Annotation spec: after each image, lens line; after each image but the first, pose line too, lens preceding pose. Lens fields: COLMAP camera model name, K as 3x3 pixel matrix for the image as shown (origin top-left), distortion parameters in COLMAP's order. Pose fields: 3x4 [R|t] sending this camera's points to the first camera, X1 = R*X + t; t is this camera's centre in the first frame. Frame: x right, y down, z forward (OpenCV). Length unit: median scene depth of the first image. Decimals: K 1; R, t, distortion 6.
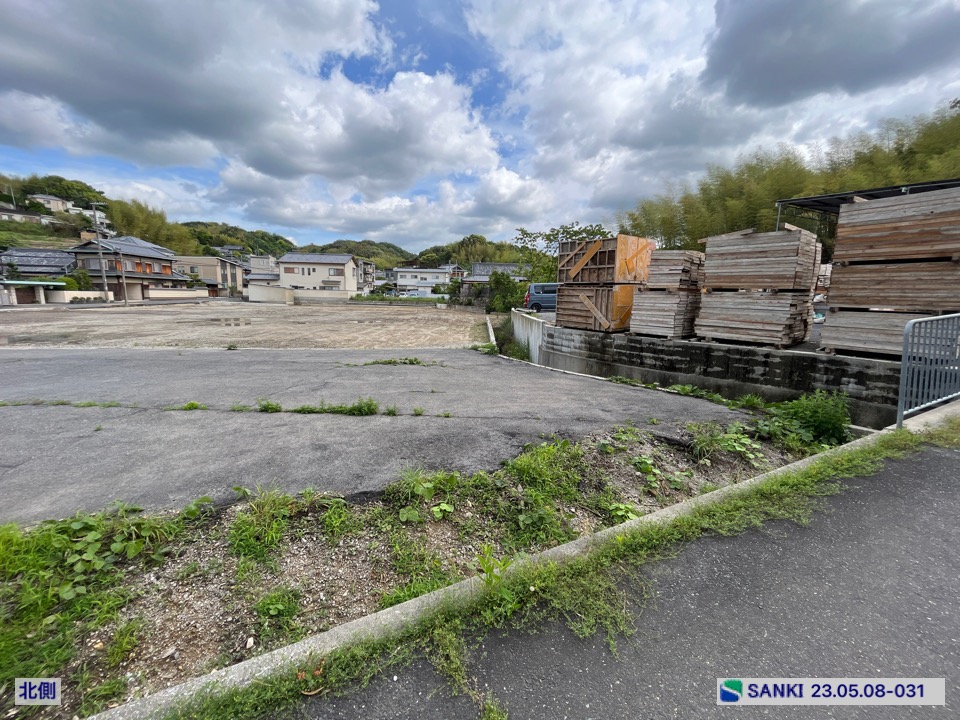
lens RADIAL K [[388.9, 0, 477.9], [0, 388.9, 367.7], [0, 0, 1]] dist [-0.002360, -0.000113]
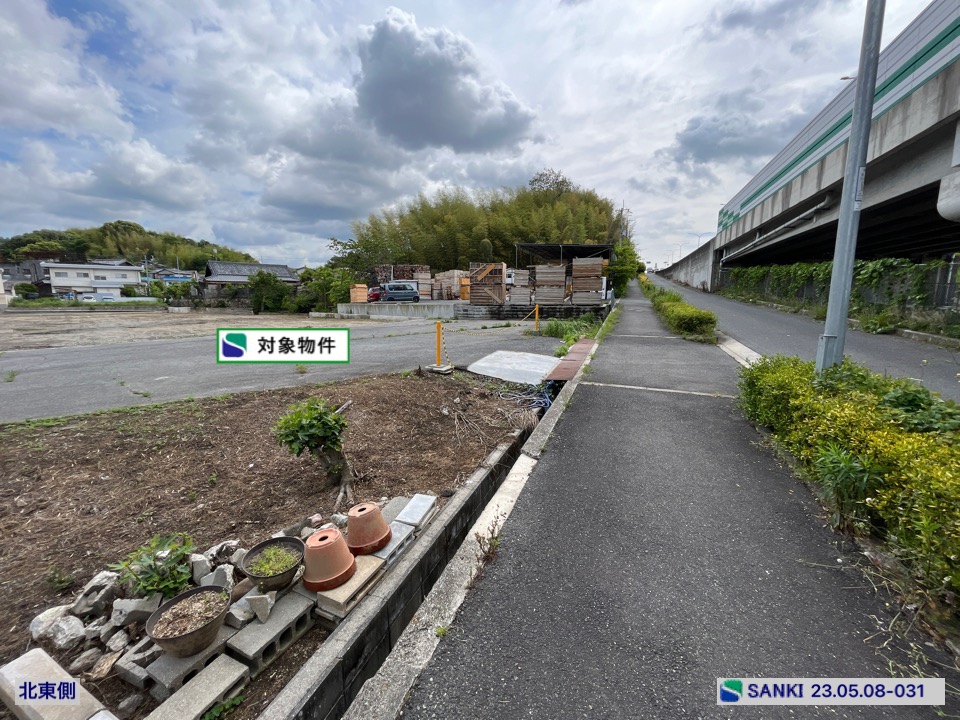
lens RADIAL K [[388.9, 0, 475.1], [0, 388.9, 363.0], [0, 0, 1]] dist [-0.002360, -0.000113]
pose [[0.712378, -0.138308, 0.688033, -0.224841], [0.148281, 0.987918, 0.045063, 0.020656], [-0.685952, 0.069920, 0.724279, -0.089934]]
